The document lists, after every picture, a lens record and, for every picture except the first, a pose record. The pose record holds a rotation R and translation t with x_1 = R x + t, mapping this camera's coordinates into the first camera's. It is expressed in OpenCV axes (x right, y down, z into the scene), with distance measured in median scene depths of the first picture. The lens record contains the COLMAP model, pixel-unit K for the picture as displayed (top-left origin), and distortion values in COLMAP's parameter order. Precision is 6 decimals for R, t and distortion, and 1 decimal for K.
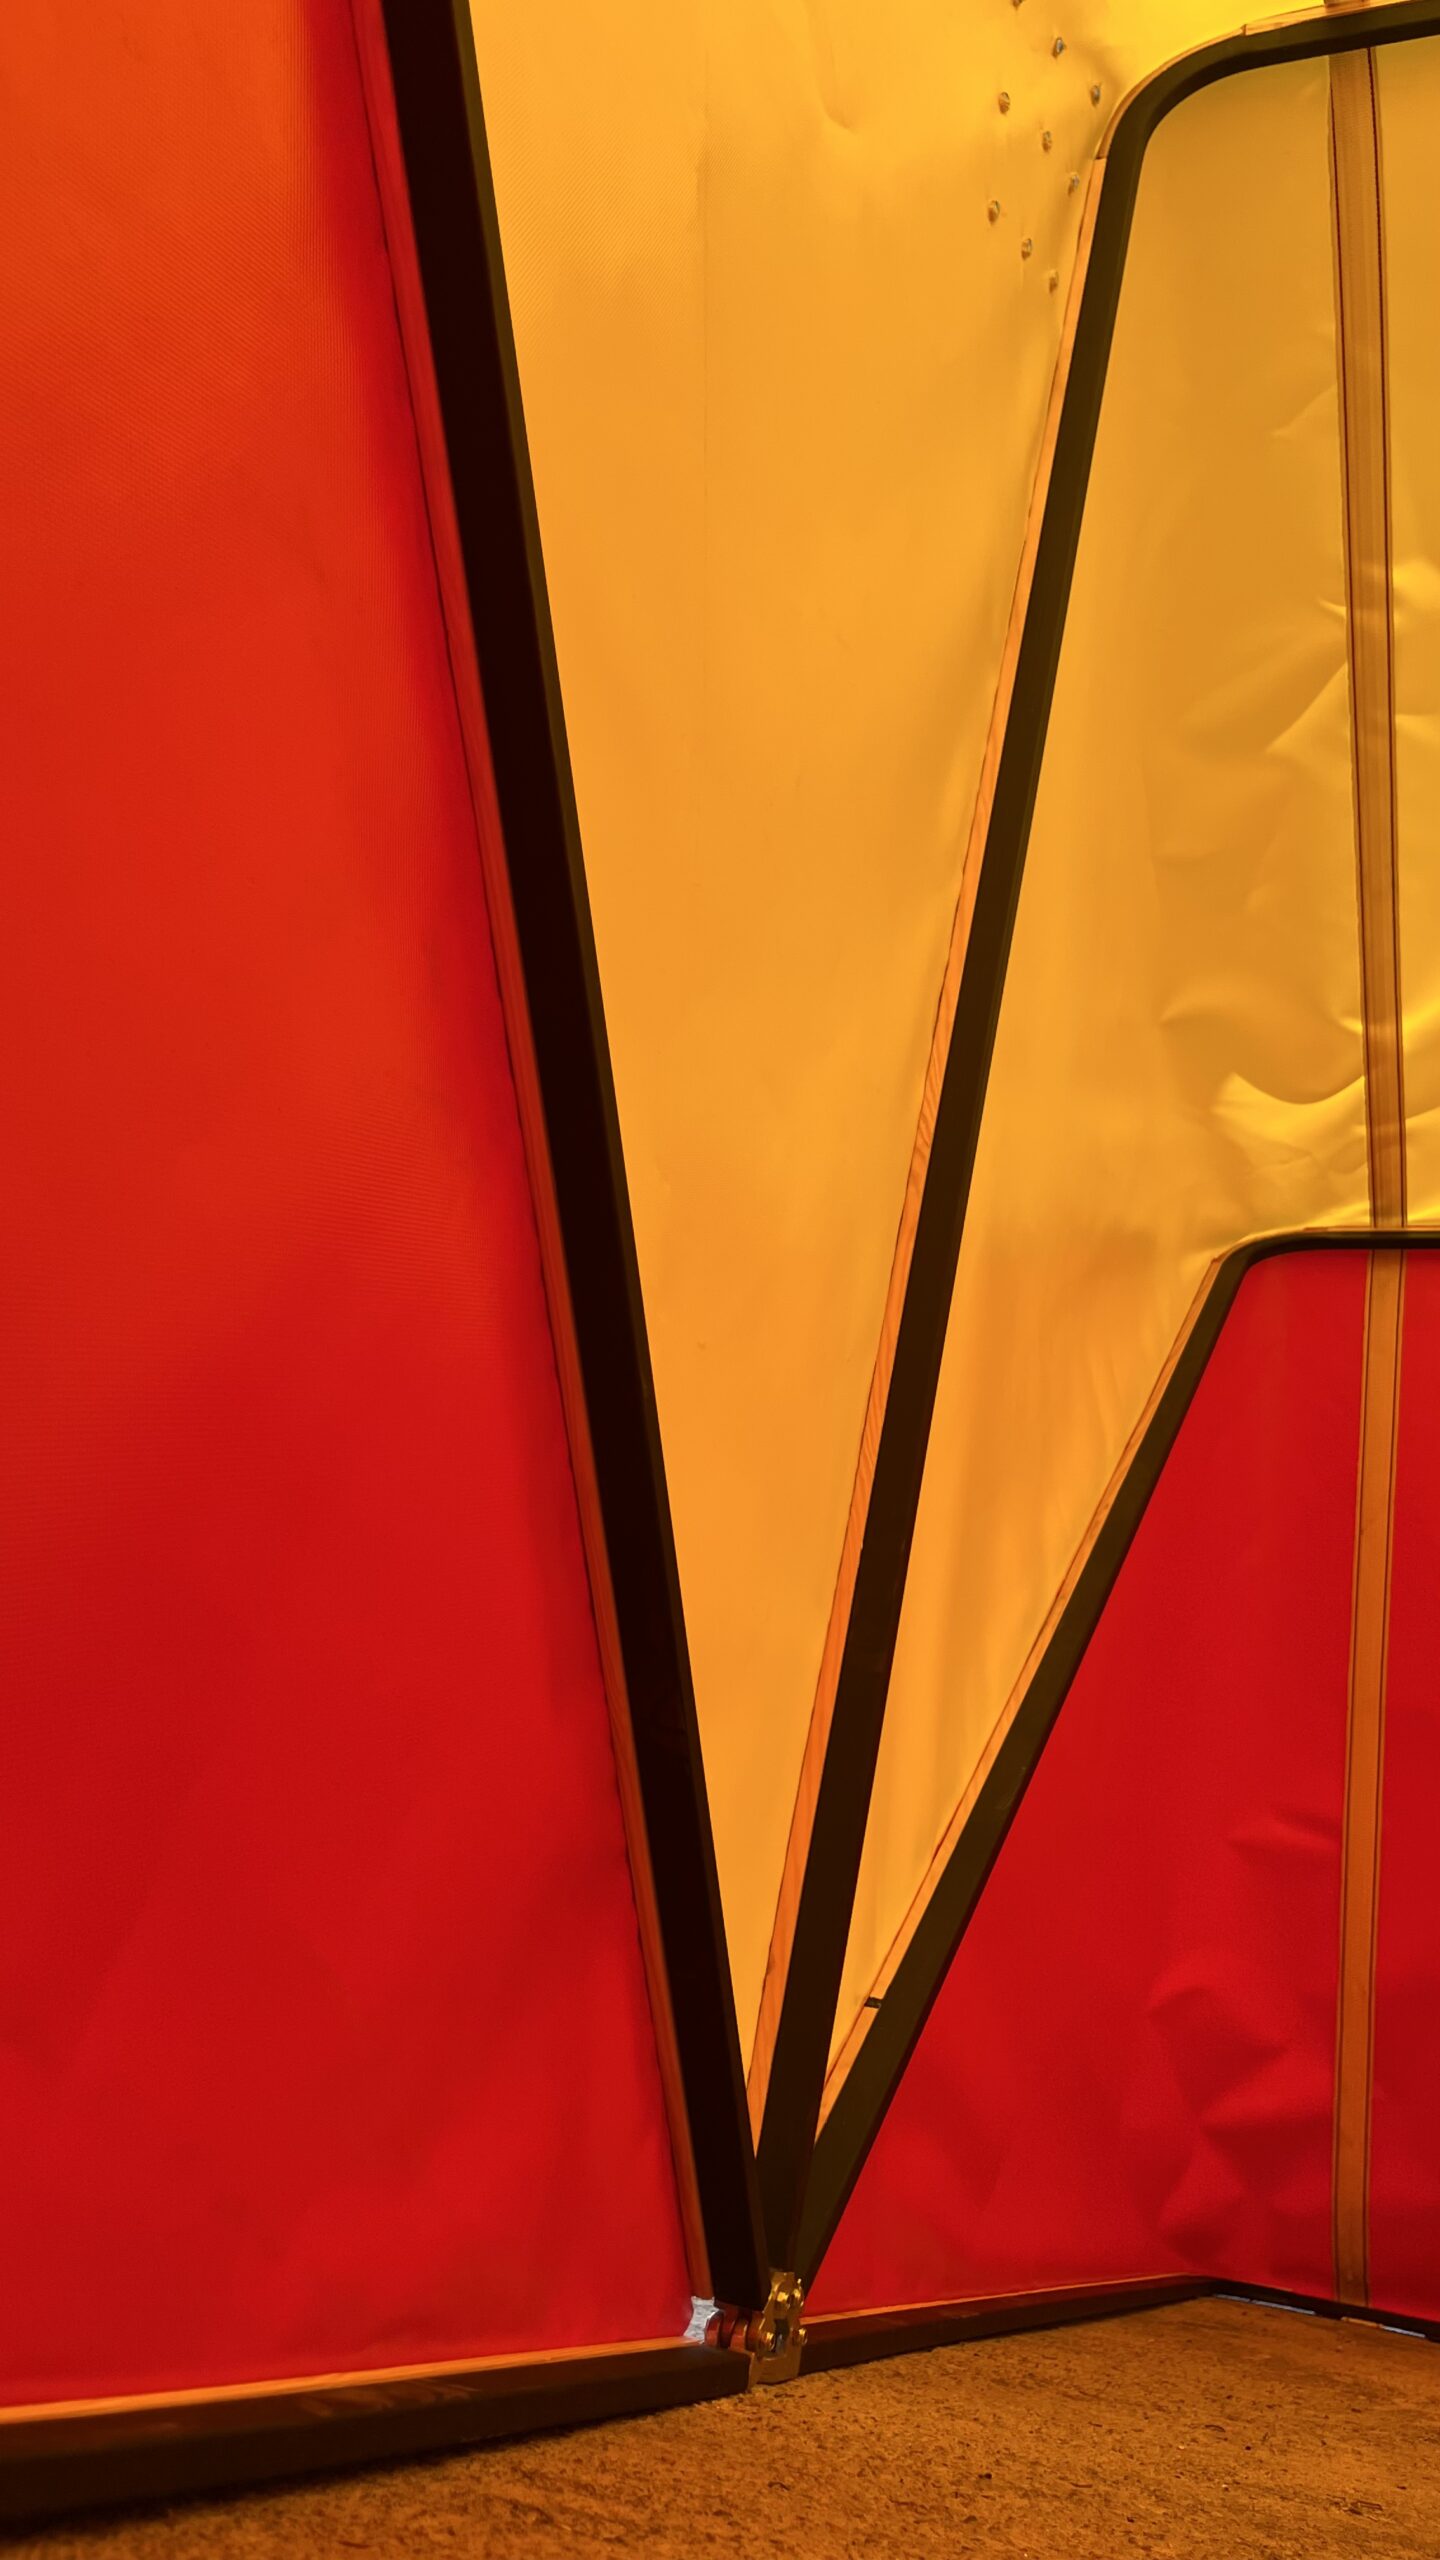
lens RADIAL K [[1957.6, 0, 713.0], [0, 1957.6, 1264.1], [0, 0, 1]] dist [0.032536, -0.046324]
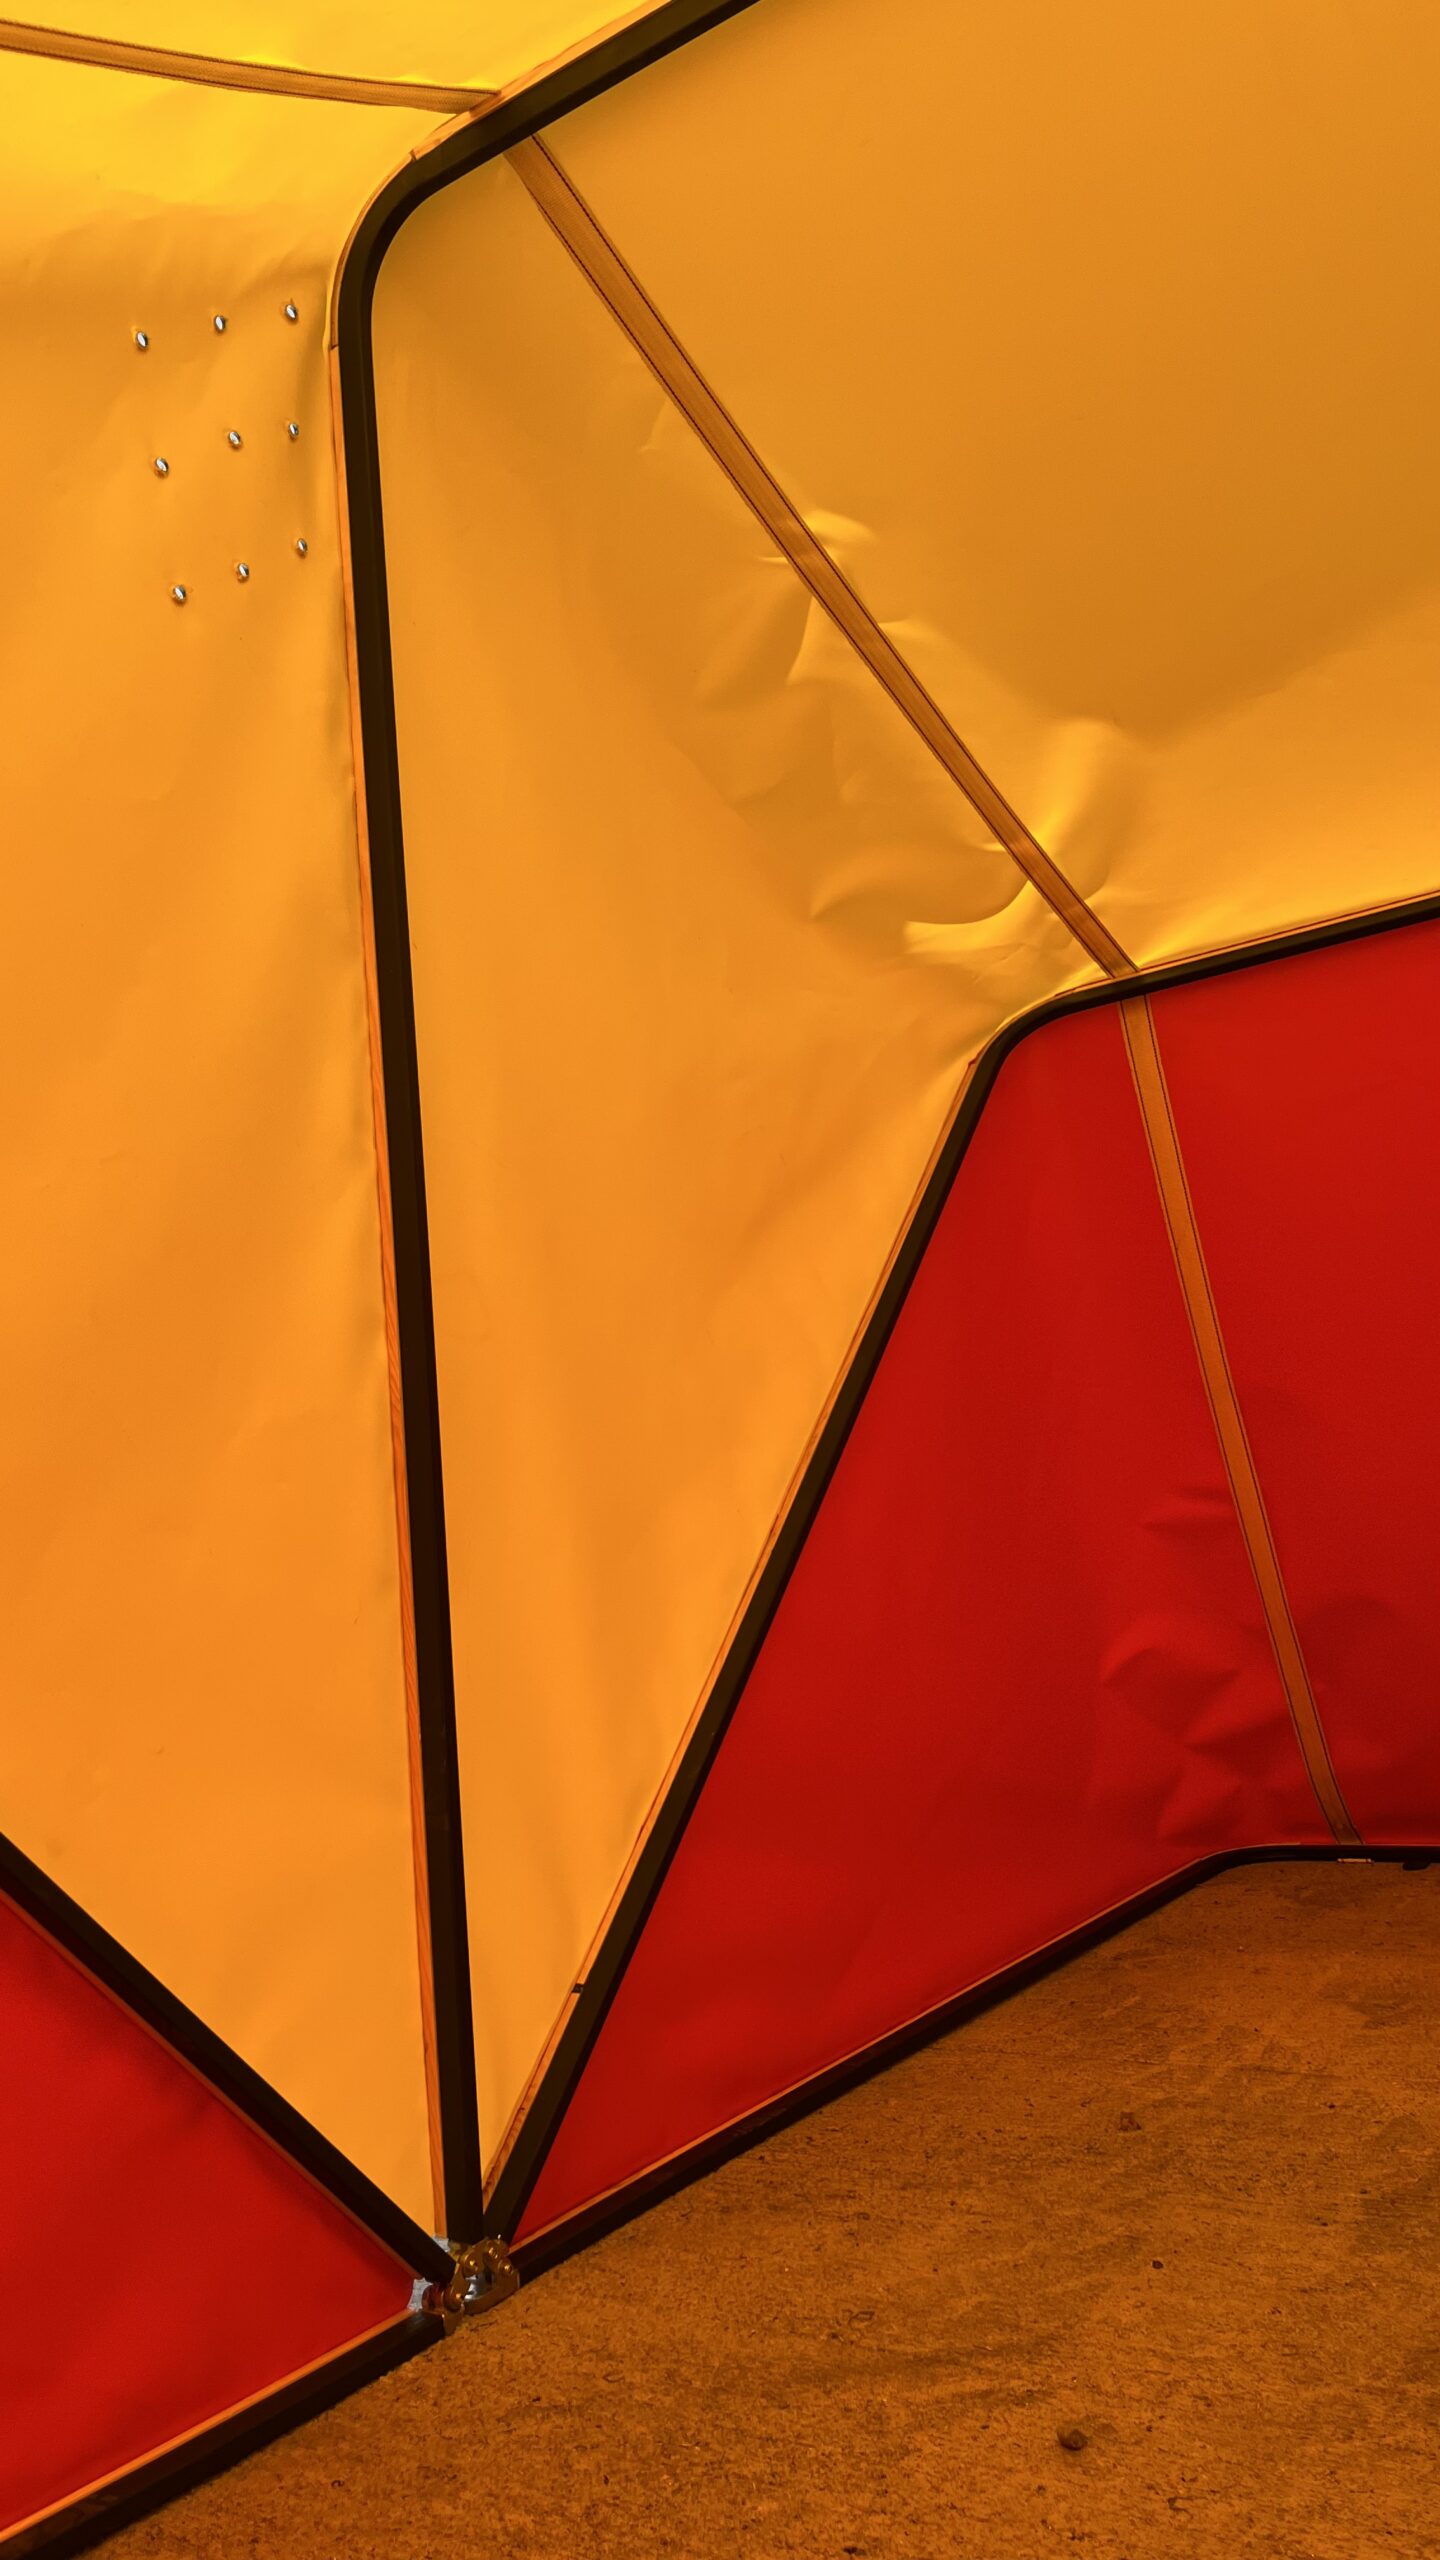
lens RADIAL K [[1957.6, 0, 729.5], [0, 1957.6, 1291.1], [0, 0, 1]] dist [0.032536, -0.046324]
pose [[0.935221, -0.294233, -0.196946, 0.322700], [0.336107, 0.912664, 0.232545, -0.193387], [0.111324, -0.283676, 0.952436, -0.089964]]
